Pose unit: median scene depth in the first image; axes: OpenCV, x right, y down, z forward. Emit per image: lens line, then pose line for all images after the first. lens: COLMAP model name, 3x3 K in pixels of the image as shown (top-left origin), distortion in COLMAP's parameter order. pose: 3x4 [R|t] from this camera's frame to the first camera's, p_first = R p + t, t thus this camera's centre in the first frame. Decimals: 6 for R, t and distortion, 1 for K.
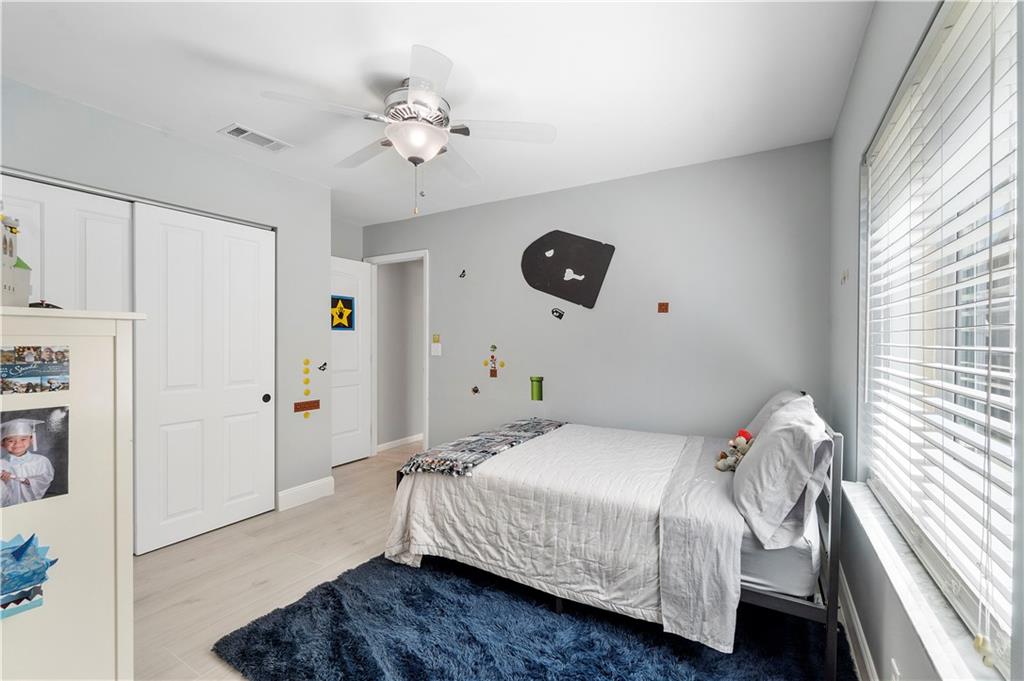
lens RADIAL K [[445.3, 0, 510.4], [0, 445.3, 343.5], [0, 0, 1]] dist [-0.003932, 0.000658]
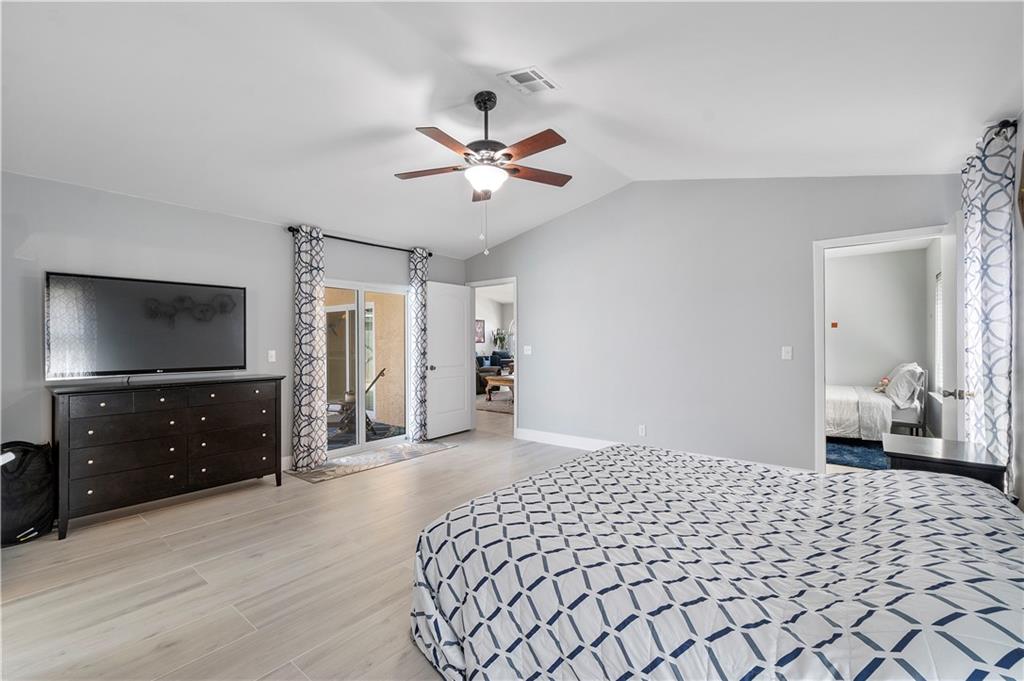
lens RADIAL K [[445.3, 0, 515.7], [0, 445.3, 342.6], [0, 0, 1]] dist [-0.003932, 0.000658]
pose [[0.990889, -0.004788, -0.134595, -1.628549], [0.004195, 0.999980, -0.004689, 0.004345], [0.134615, 0.004082, 0.990890, -2.376656]]
